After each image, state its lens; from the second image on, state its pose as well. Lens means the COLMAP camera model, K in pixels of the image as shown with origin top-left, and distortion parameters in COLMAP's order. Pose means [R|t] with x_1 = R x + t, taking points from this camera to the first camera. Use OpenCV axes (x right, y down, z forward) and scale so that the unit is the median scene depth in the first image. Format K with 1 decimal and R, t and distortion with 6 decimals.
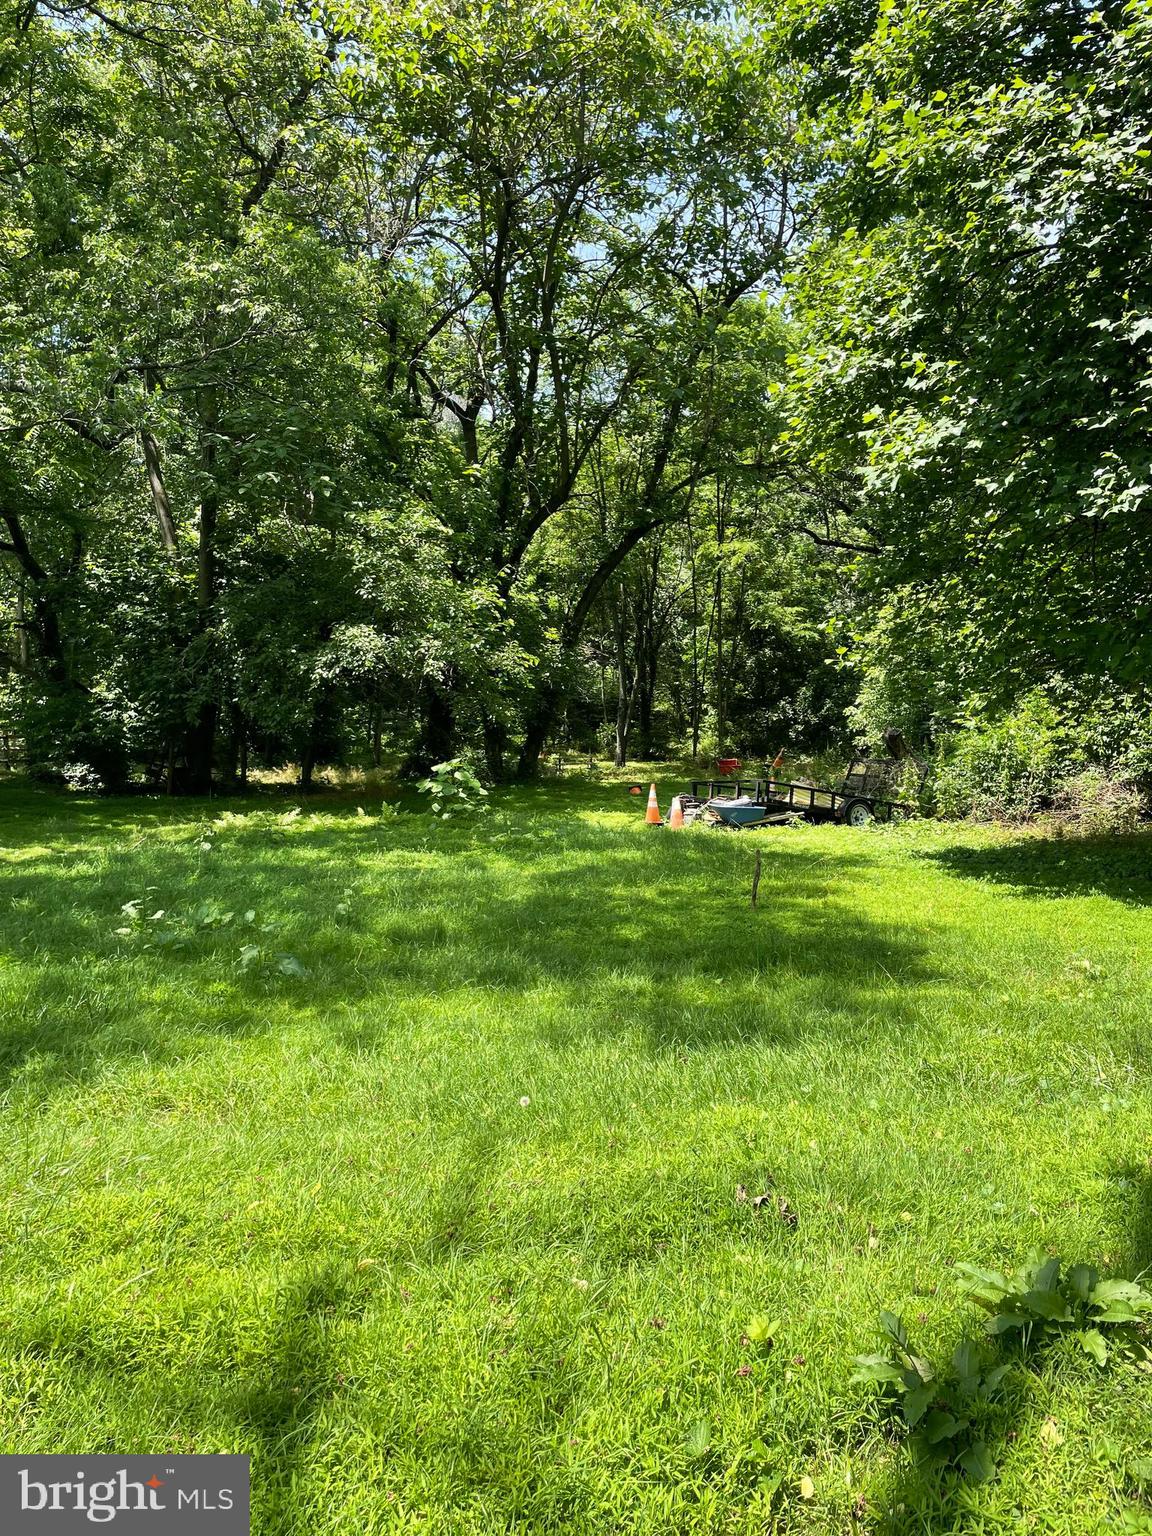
lens RADIAL K [[1158.9, 0, 577.1], [0, 1158.9, 757.3], [0, 0, 1]] dist [0.133607, -0.150009]
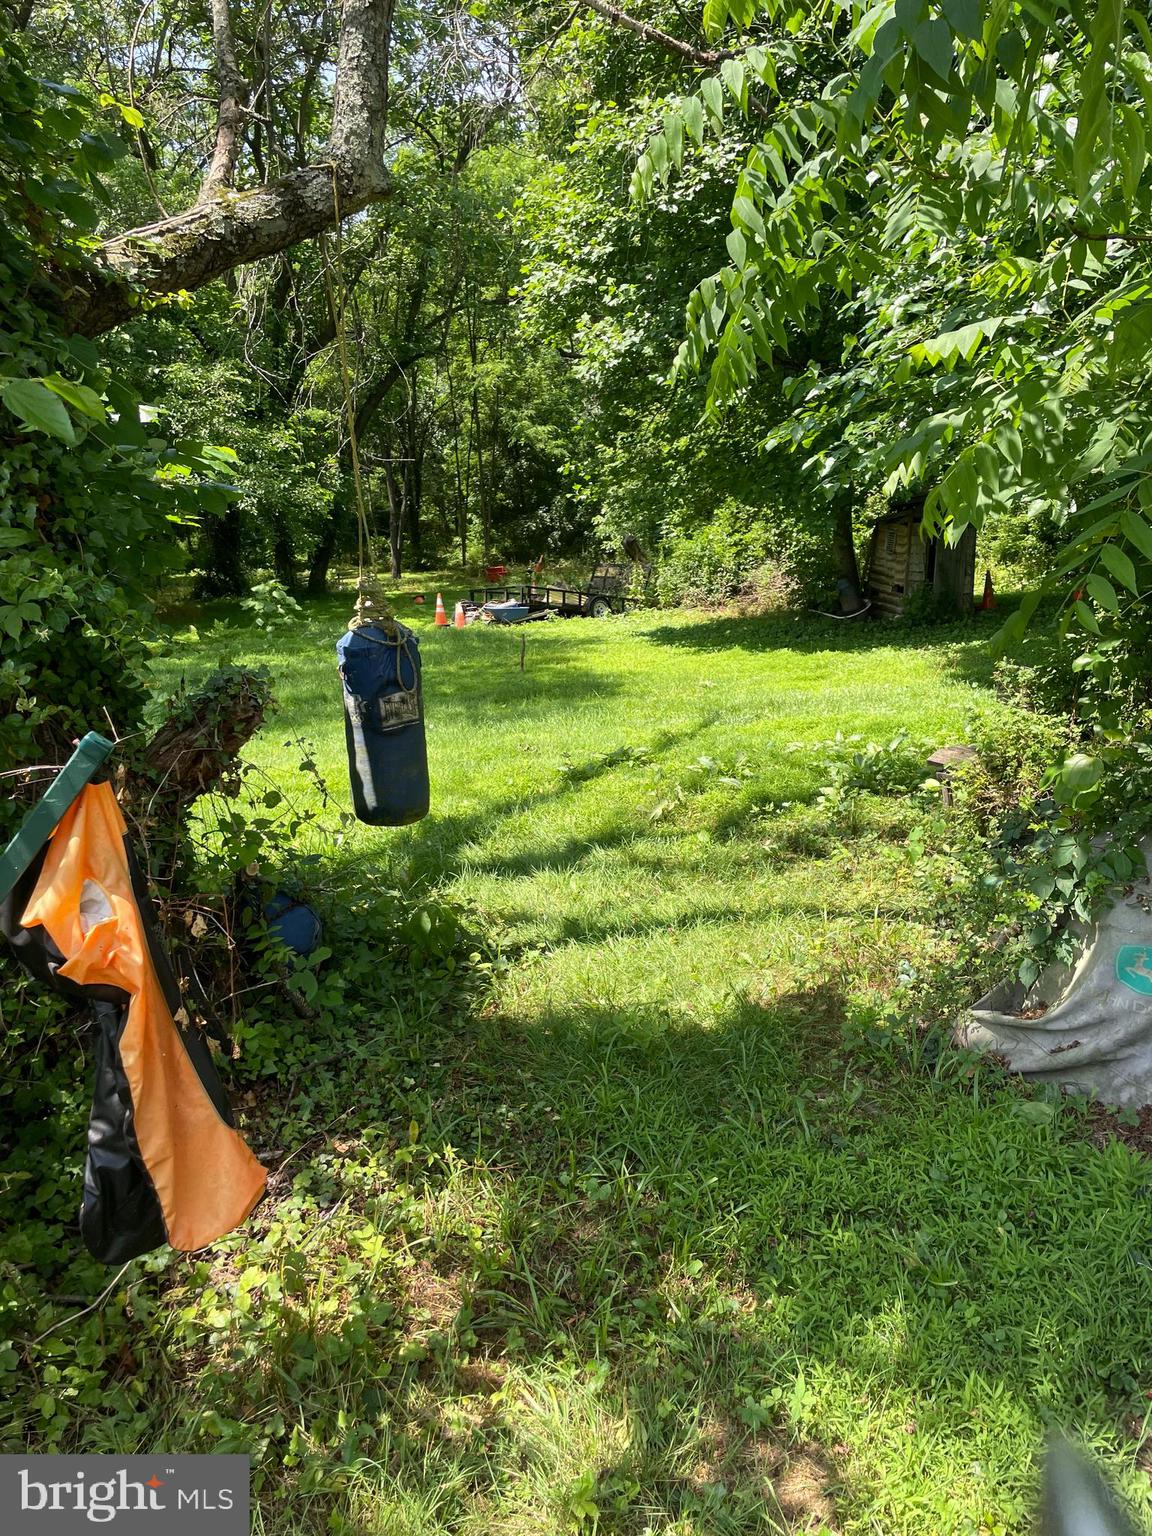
lens RADIAL K [[1158.9, 0, 577.1], [0, 1158.9, 757.3], [0, 0, 1]] dist [0.133607, -0.150009]
pose [[0.978700, -0.082438, 0.188016, -0.038249], [0.050327, 0.984231, 0.169577, -0.008111], [-0.199031, -0.156503, 0.967416, -0.262795]]
